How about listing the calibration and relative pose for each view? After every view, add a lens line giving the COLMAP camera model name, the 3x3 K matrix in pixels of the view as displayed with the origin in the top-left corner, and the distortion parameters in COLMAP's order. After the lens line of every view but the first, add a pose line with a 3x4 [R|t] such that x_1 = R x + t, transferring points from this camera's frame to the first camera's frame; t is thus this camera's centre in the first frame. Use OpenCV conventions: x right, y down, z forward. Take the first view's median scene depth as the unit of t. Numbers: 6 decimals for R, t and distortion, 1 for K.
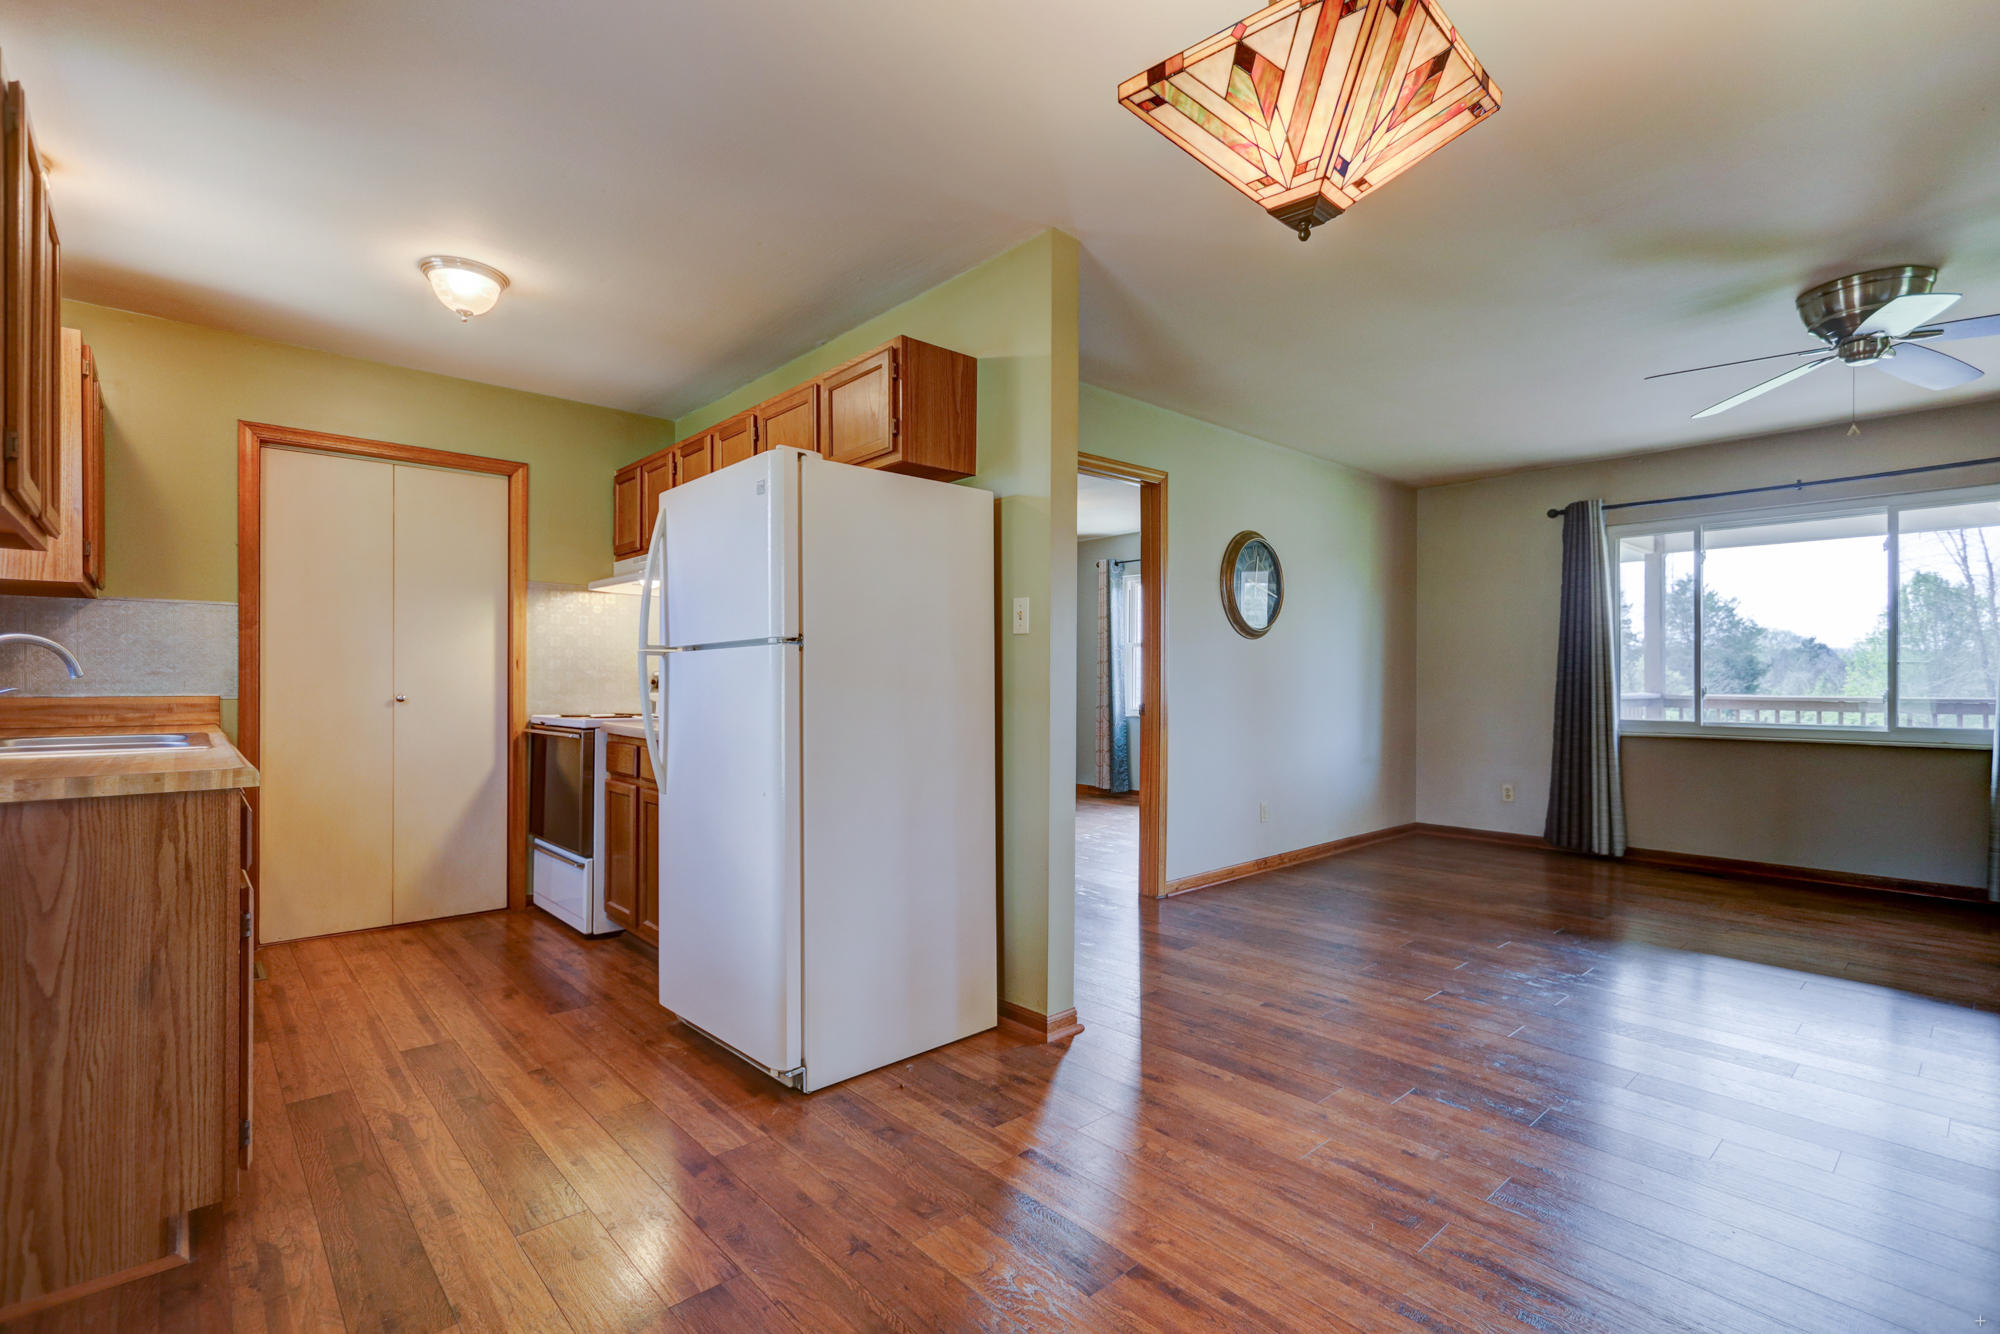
lens RADIAL K [[925.9, 0, 997.3], [0, 925.9, 674.8], [0, 0, 1]] dist [0.004239, 0.000710]
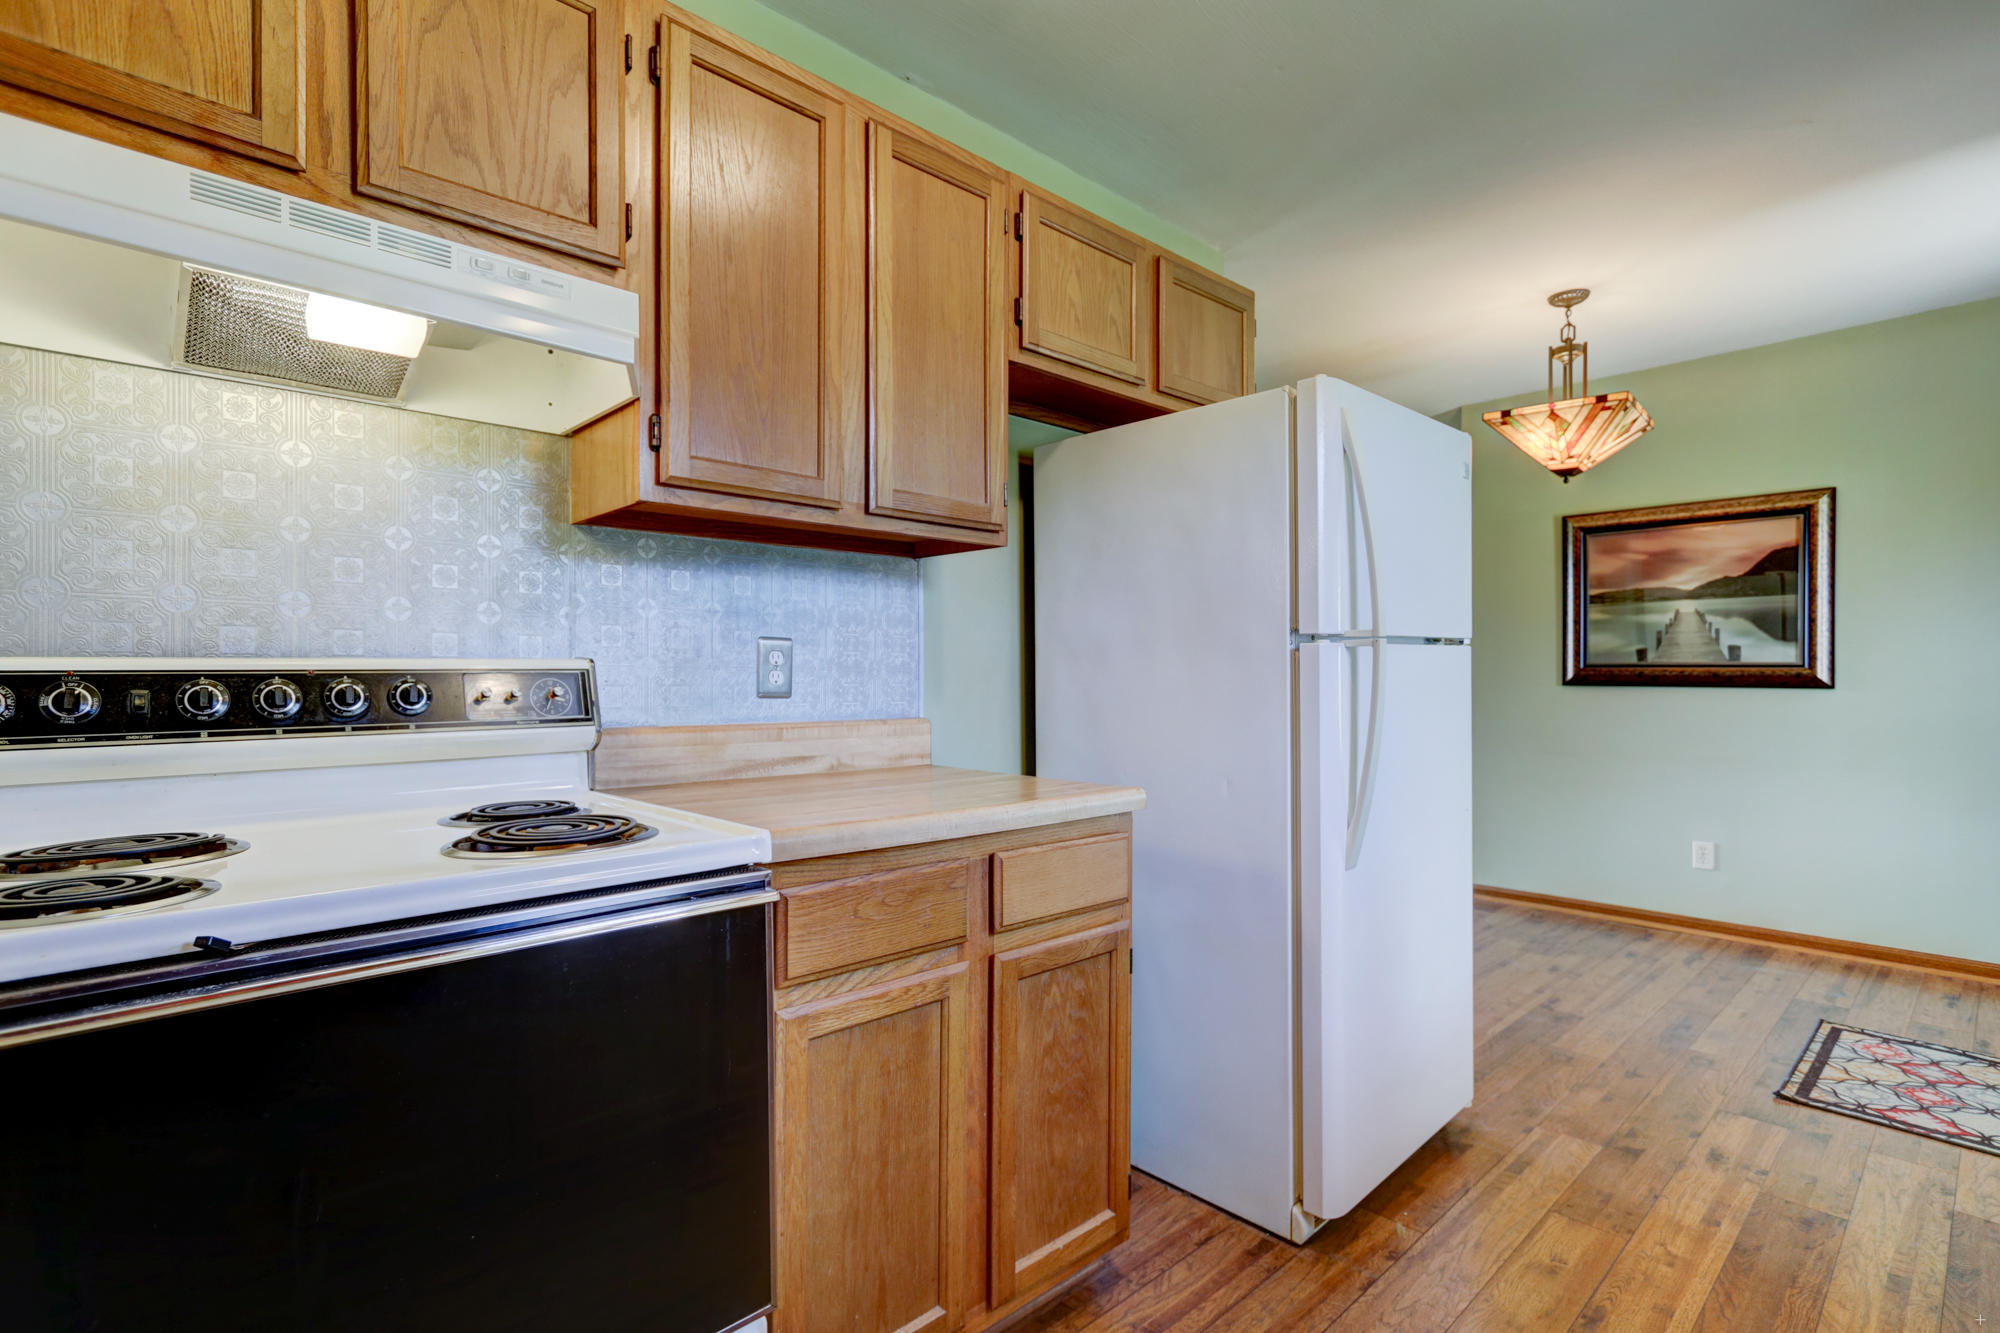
lens RADIAL K [[925.9, 0, 1003.1], [0, 925.9, 671.2], [0, 0, 1]] dist [0.004239, 0.000710]
pose [[-0.017908, 0.002437, 0.999837, -0.759598], [-0.007624, 0.999968, -0.002574, -0.000150], [-0.999811, -0.007669, -0.017889, 0.967672]]
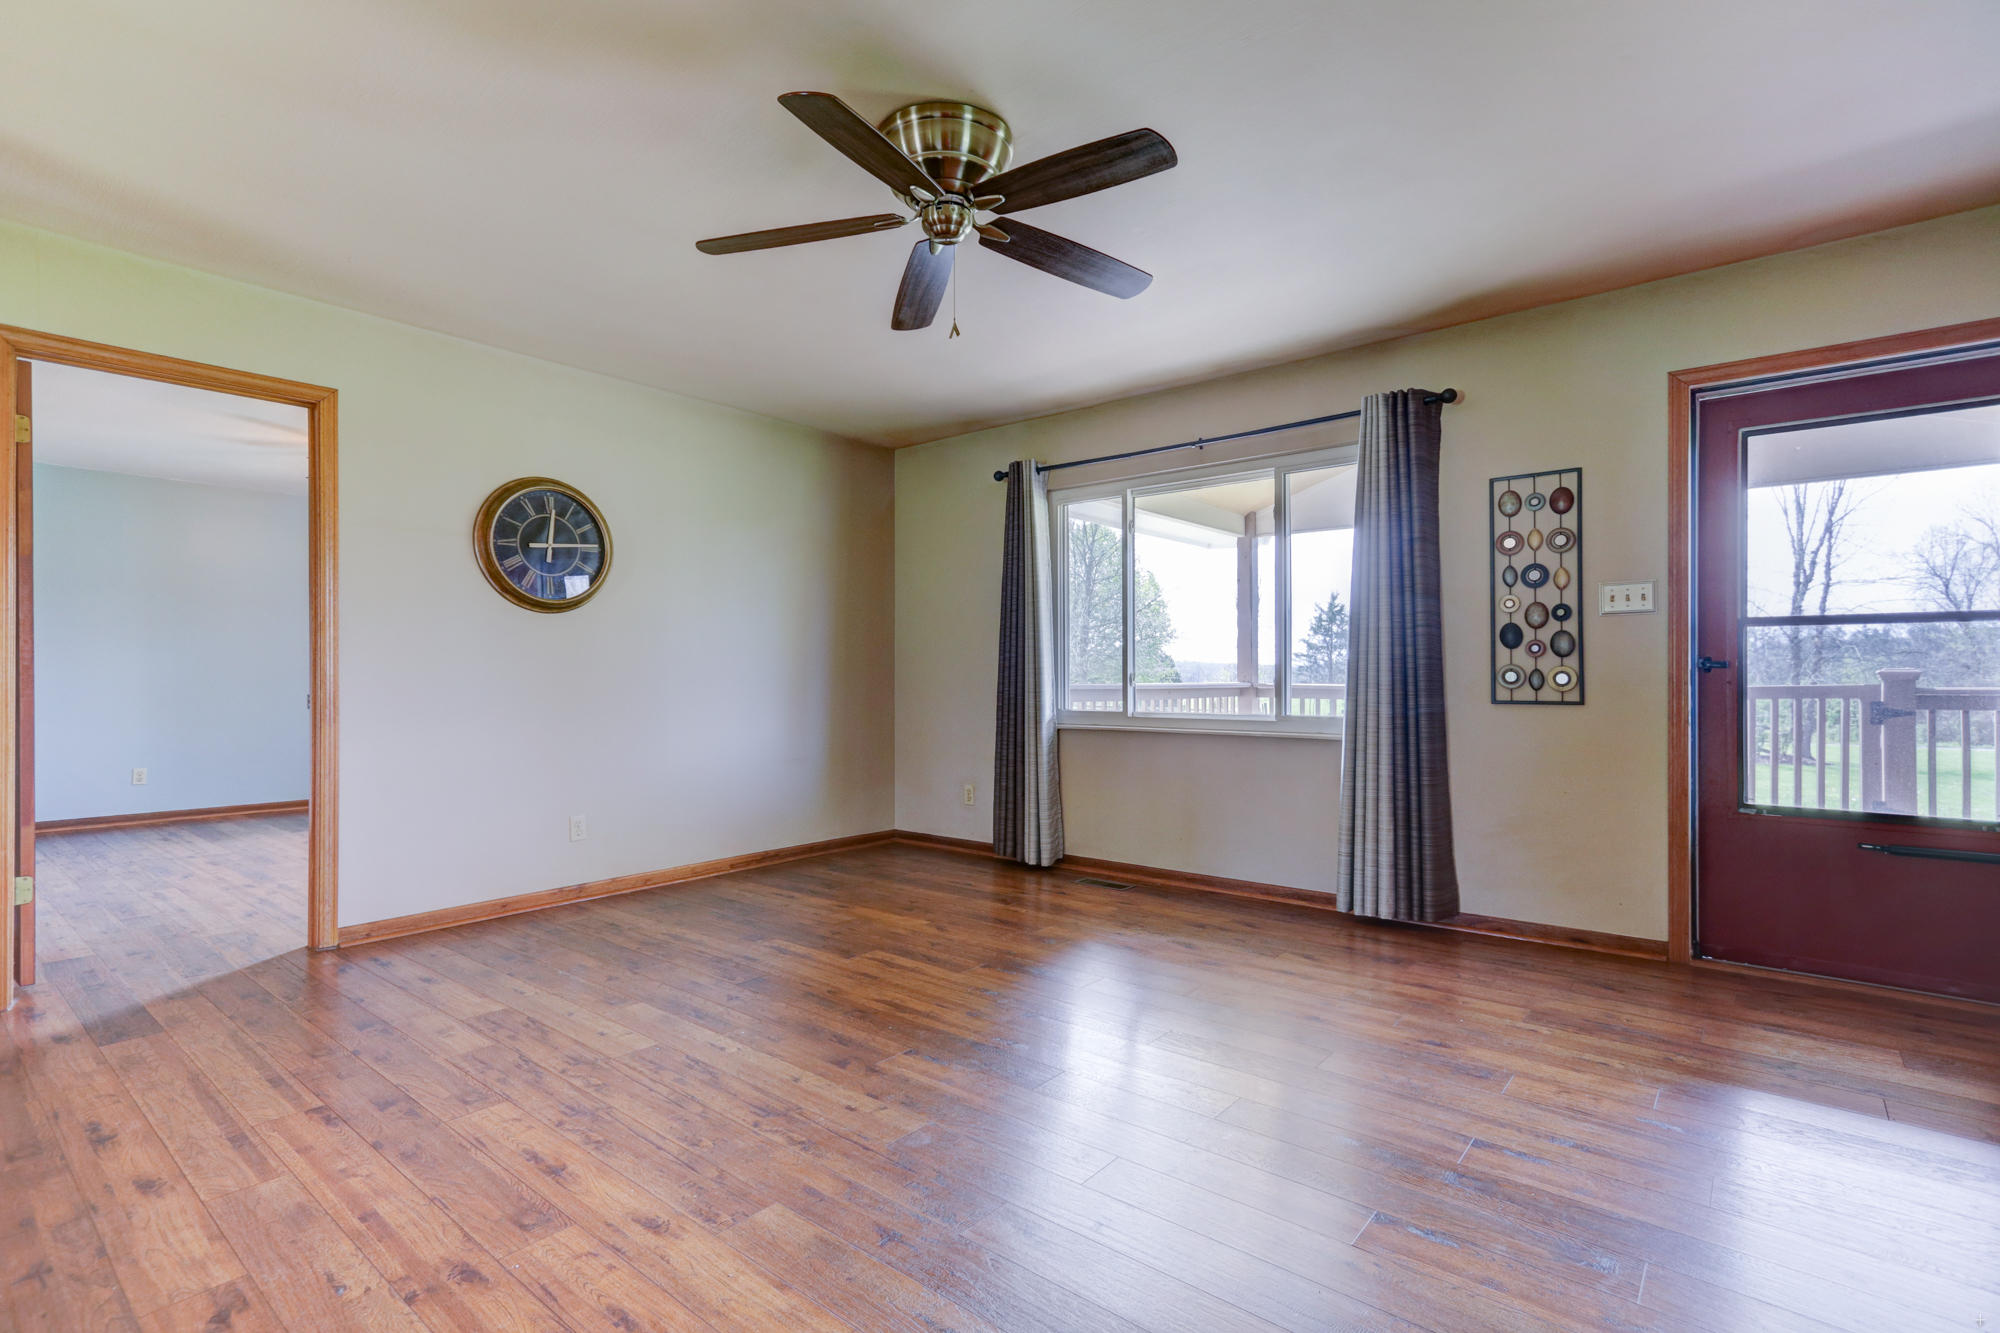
lens RADIAL K [[925.9, 0, 989.2], [0, 925.9, 675.9], [0, 0, 1]] dist [0.004239, 0.000710]
pose [[0.991129, -0.006138, 0.132763, 0.744212], [0.005464, 0.999970, 0.005440, 0.016219], [-0.132793, -0.004666, 0.991133, 0.209047]]
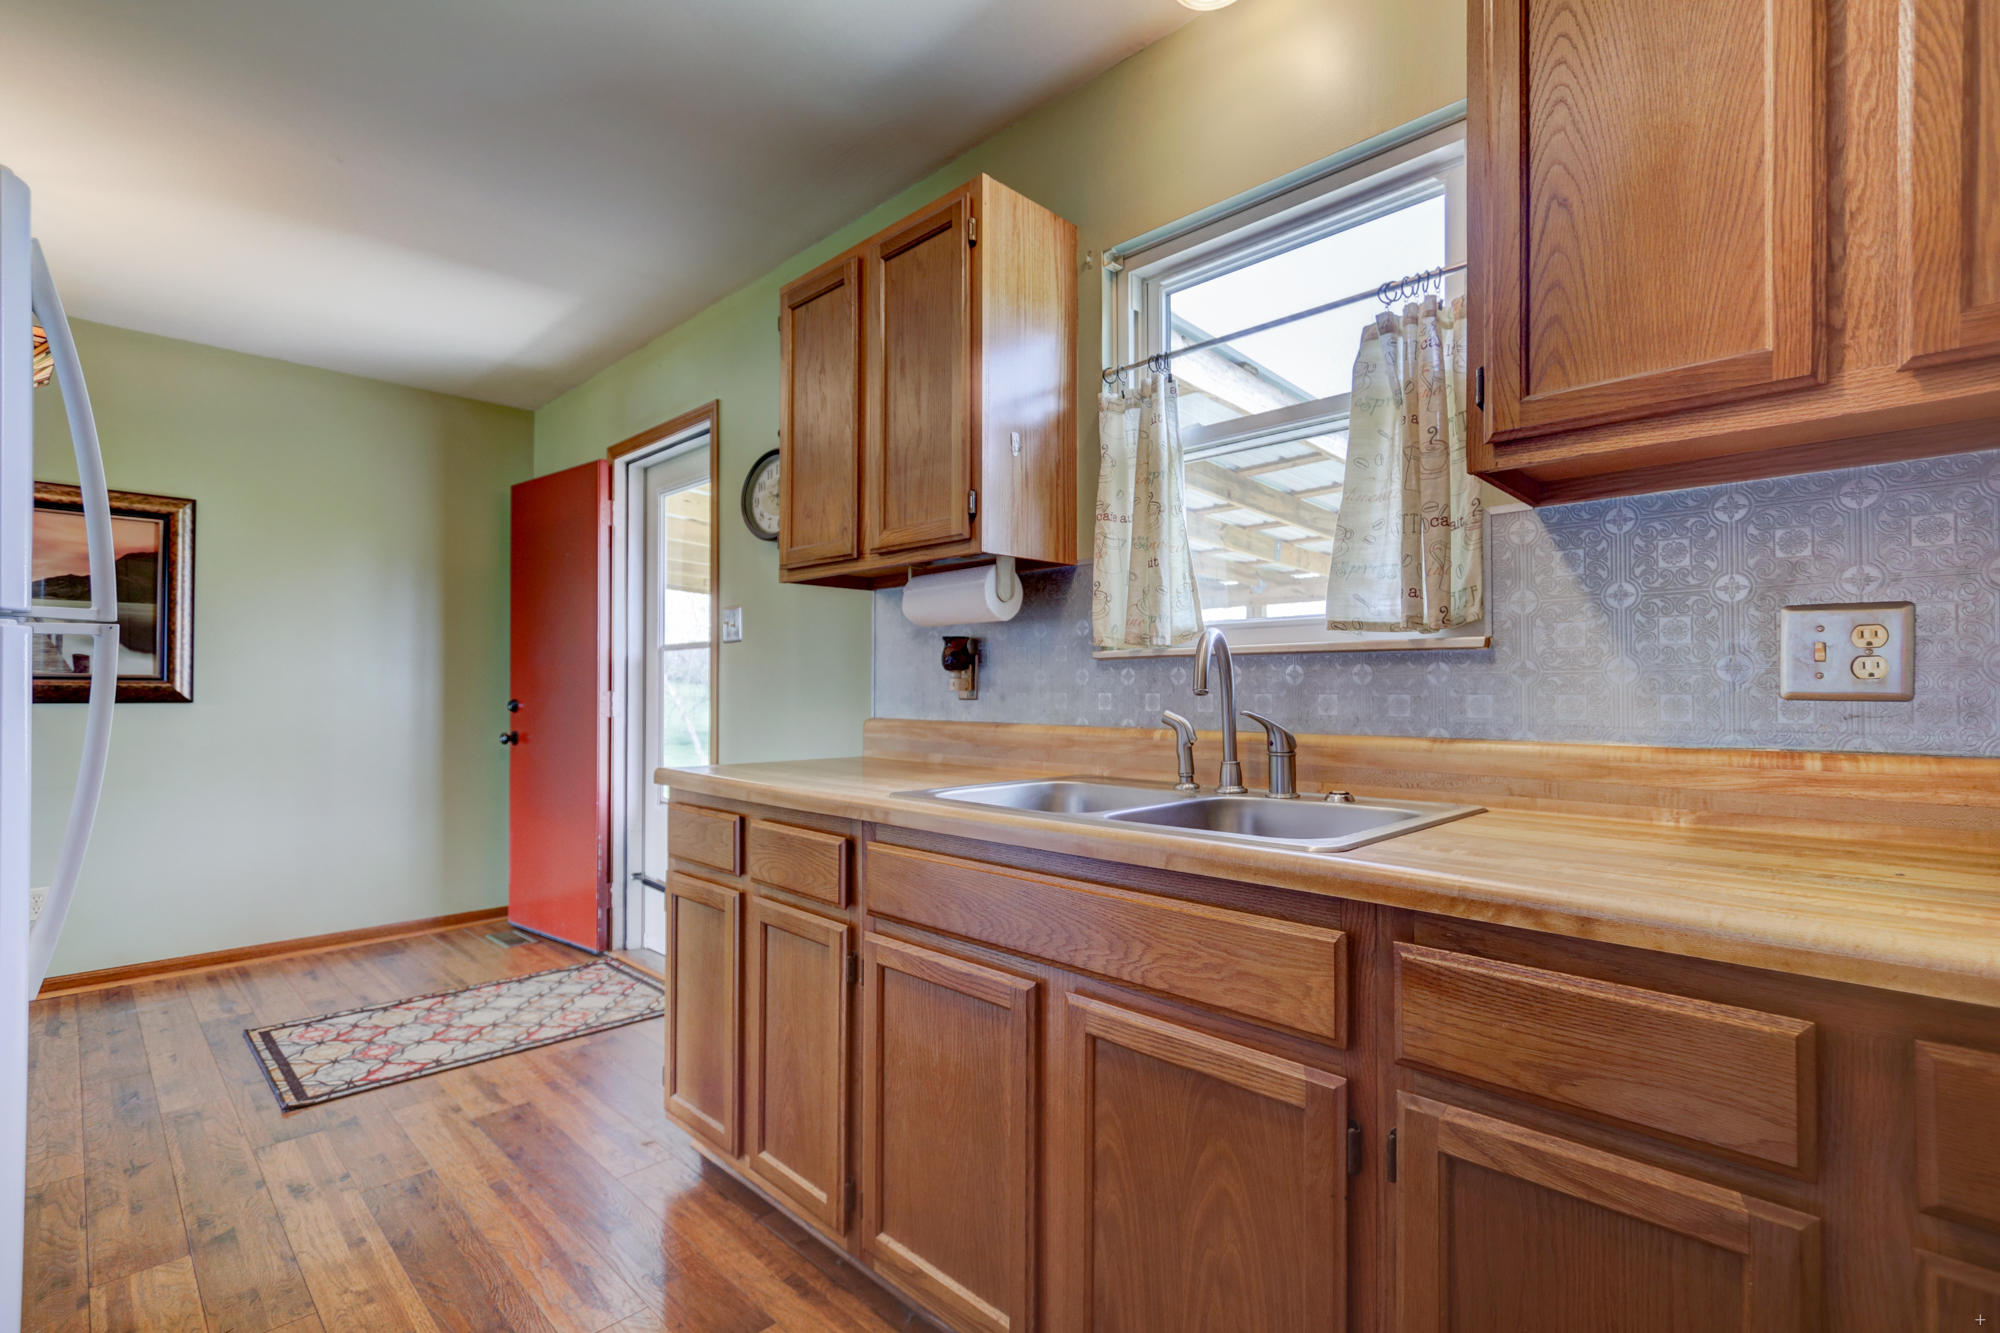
lens RADIAL K [[925.9, 0, 988.0], [0, 925.9, 681.6], [0, 0, 1]] dist [0.004239, 0.000710]
pose [[-0.998721, -0.000870, -0.050548, -0.570799], [-0.000046, 0.999867, -0.016306, 0.003263], [0.050555, -0.016283, -0.998589, 1.090061]]
